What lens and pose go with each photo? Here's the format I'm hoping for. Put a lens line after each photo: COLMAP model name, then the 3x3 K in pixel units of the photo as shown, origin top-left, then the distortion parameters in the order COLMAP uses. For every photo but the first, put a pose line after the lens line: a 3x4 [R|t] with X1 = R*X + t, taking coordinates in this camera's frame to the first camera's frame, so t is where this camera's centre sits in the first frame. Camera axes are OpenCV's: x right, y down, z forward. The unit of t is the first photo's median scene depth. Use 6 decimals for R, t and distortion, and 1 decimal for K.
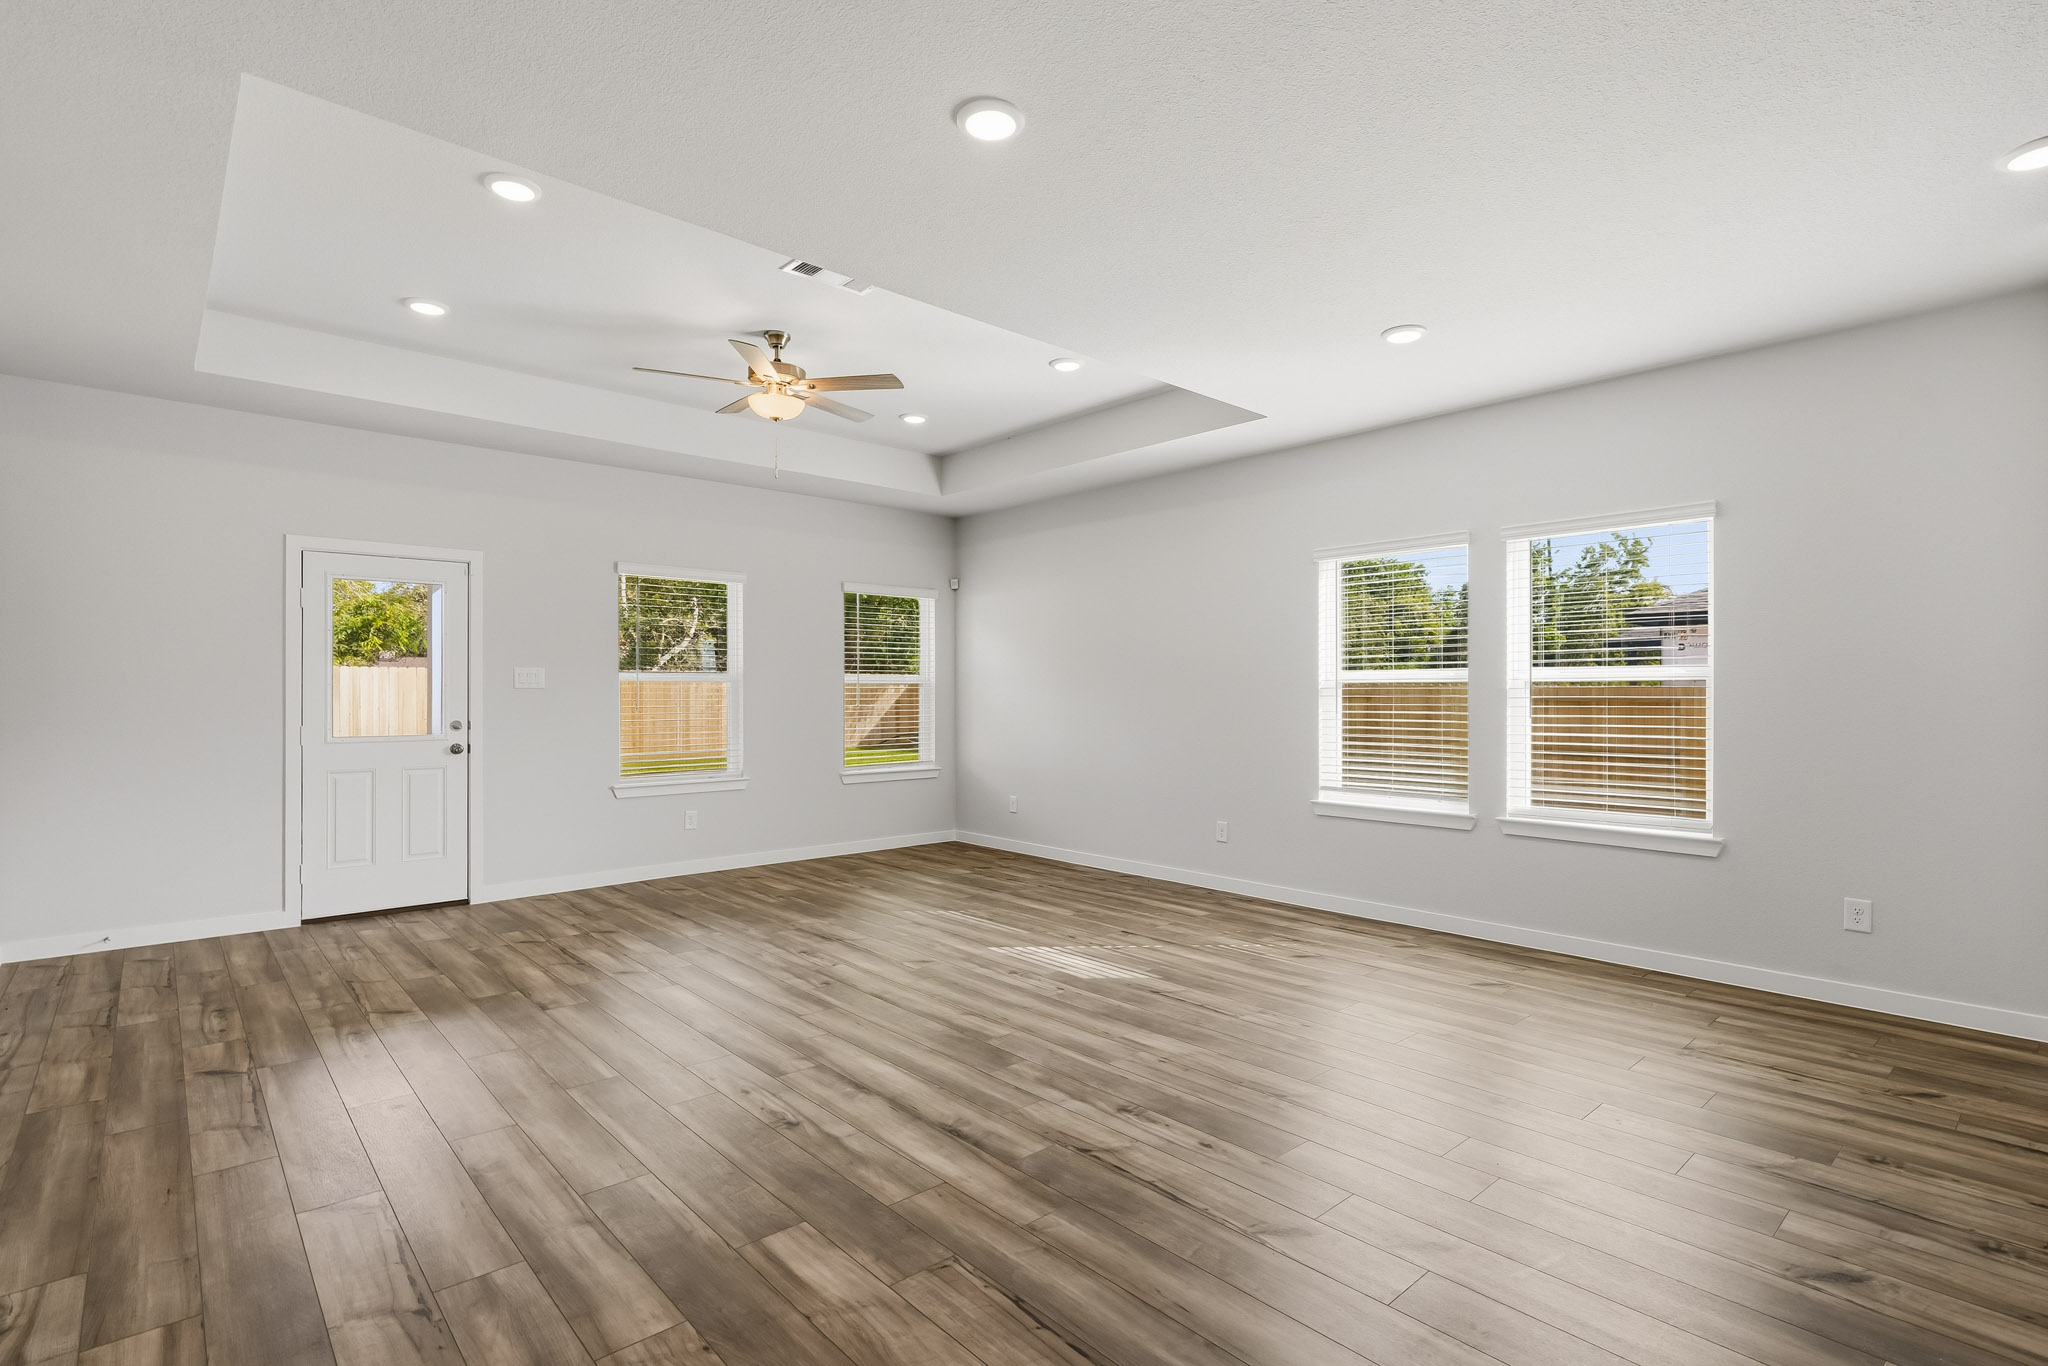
lens RADIAL K [[968.3, 0, 1030.4], [0, 968.3, 696.2], [0, 0, 1]] dist [-0.000195, 0.000831]
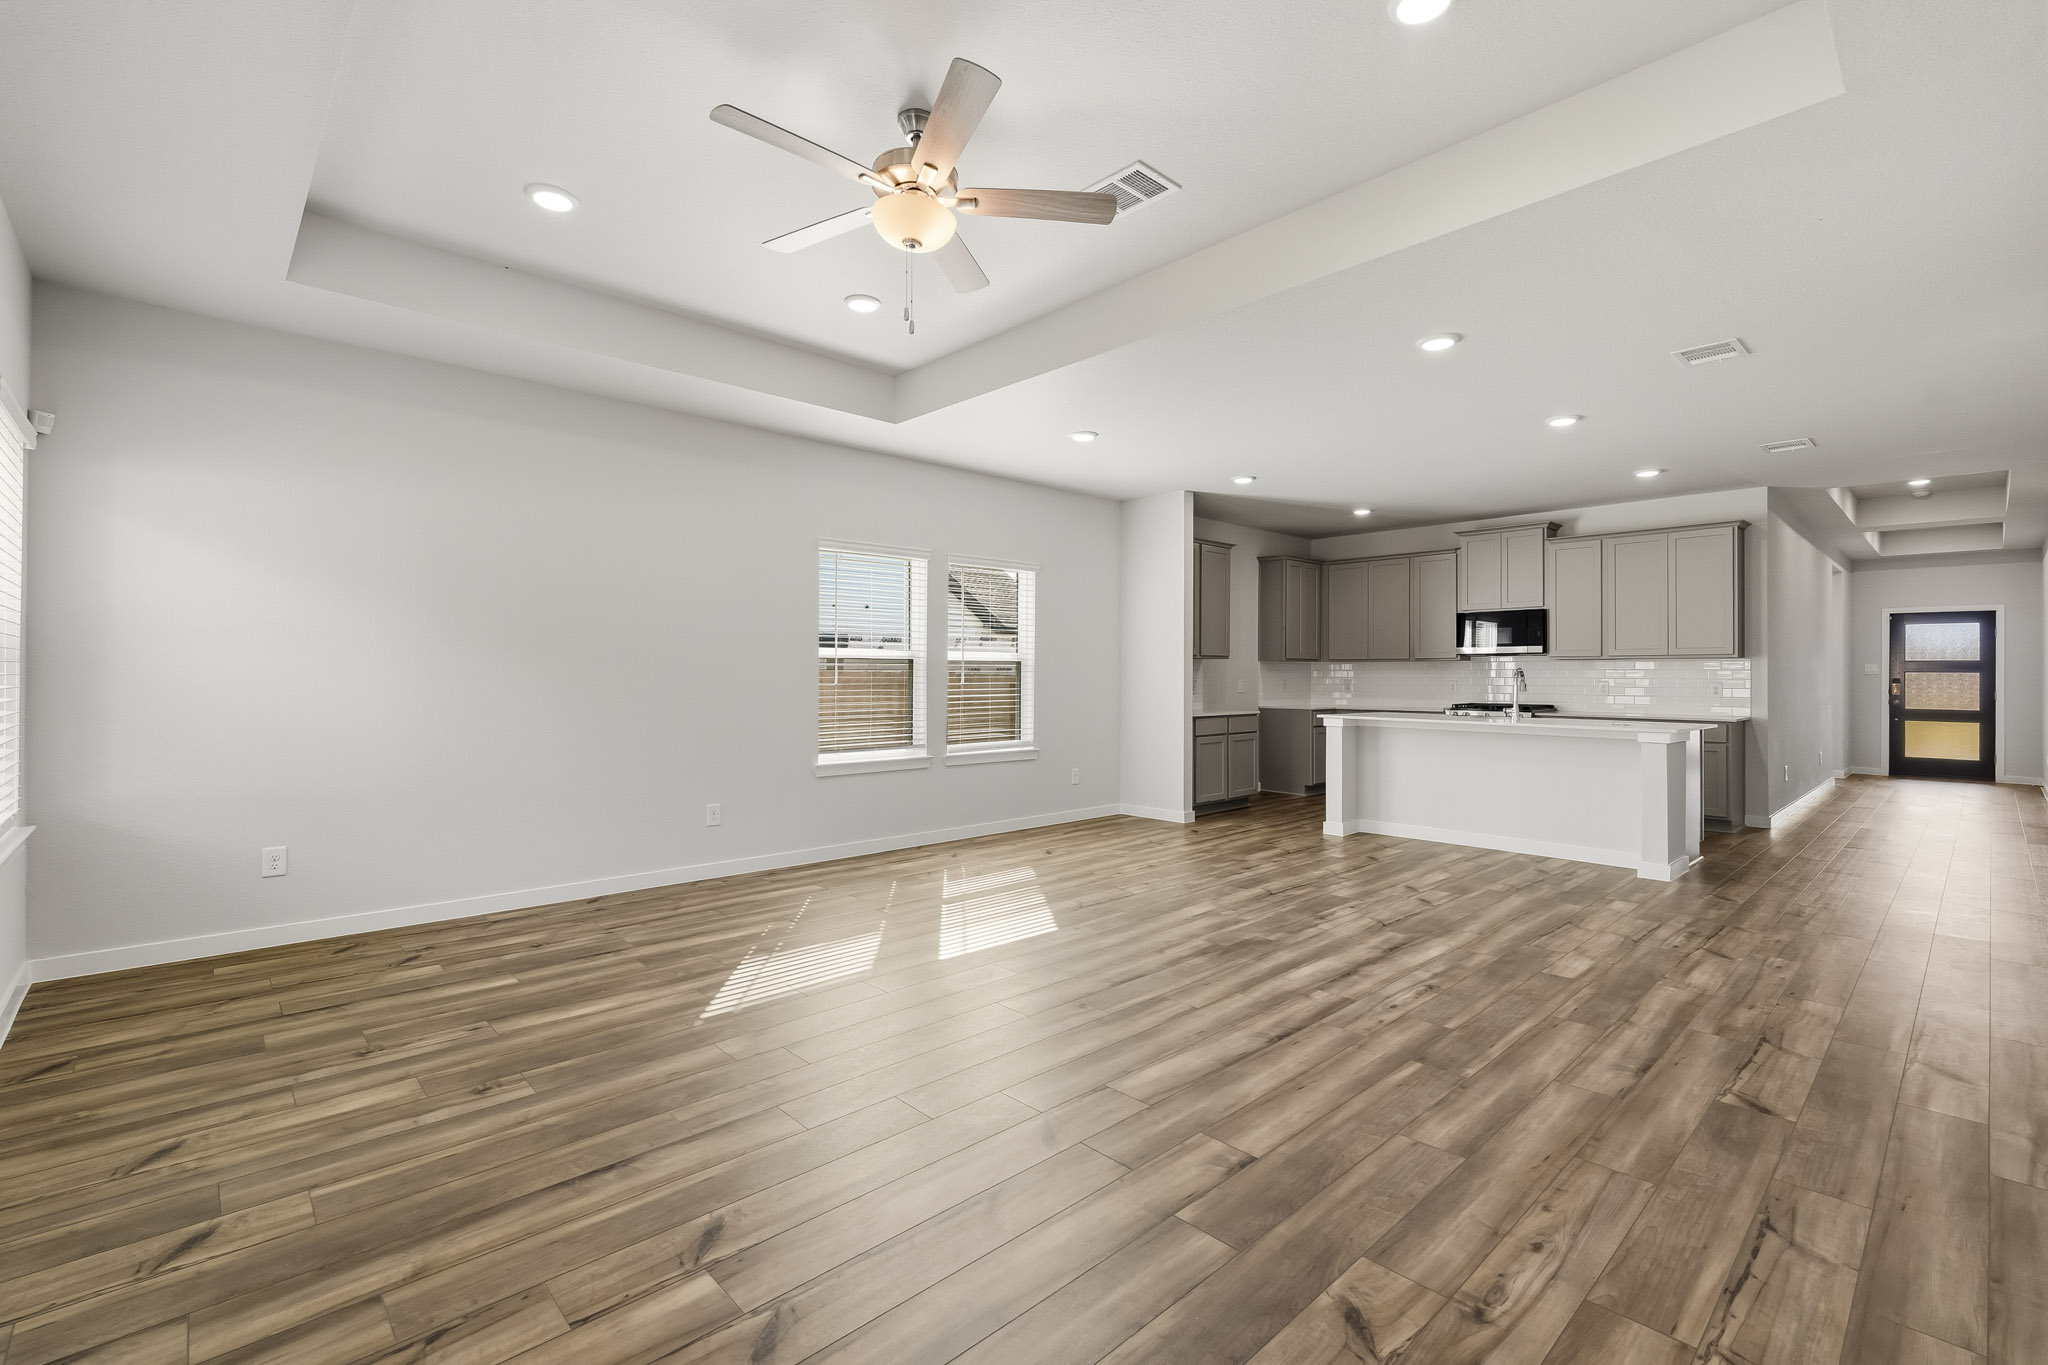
lens RADIAL K [[900.7, 0, 1027.0], [0, 900.7, 671.7], [0, 0, 1]] dist [0.003150, 0.000607]
pose [[-0.016622, 0.002795, 0.999858, -1.094054], [-0.000911, 0.999996, -0.002811, 0.007698], [-0.999861, -0.000957, -0.016619, 1.164155]]
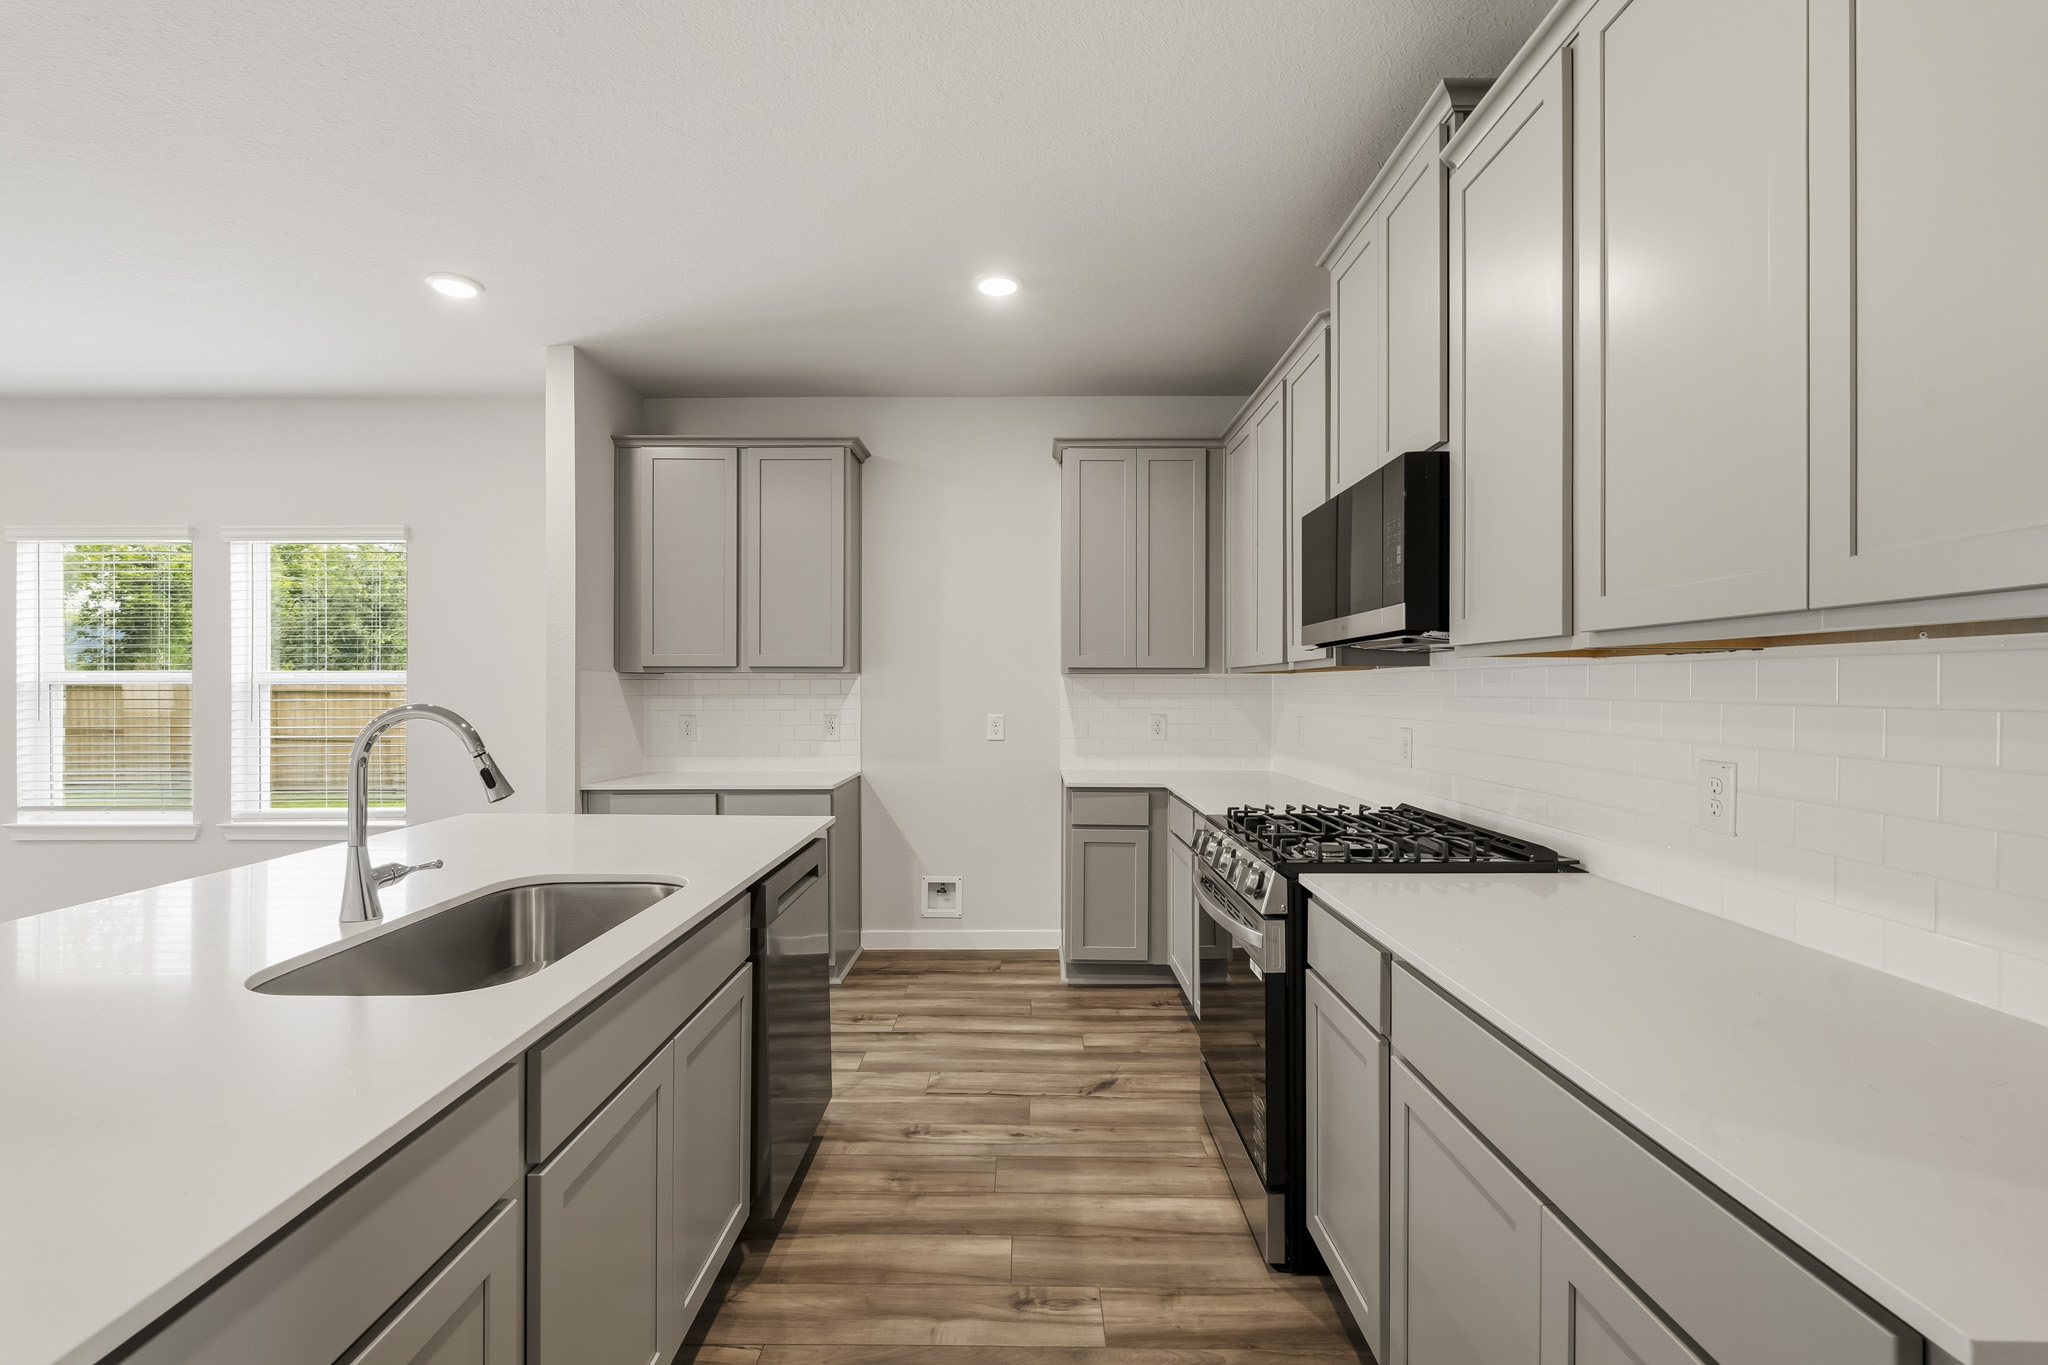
lens RADIAL K [[917.1, 0, 1024.0], [0, 917.1, 682.5], [0, 0, 1]] dist [0.000163, -0.000032]
pose [[0.676647, -0.000395, 0.736308, 0.455891], [0.004506, 0.999983, -0.003605, -0.013138], [-0.736294, 0.005756, 0.676637, -0.282942]]
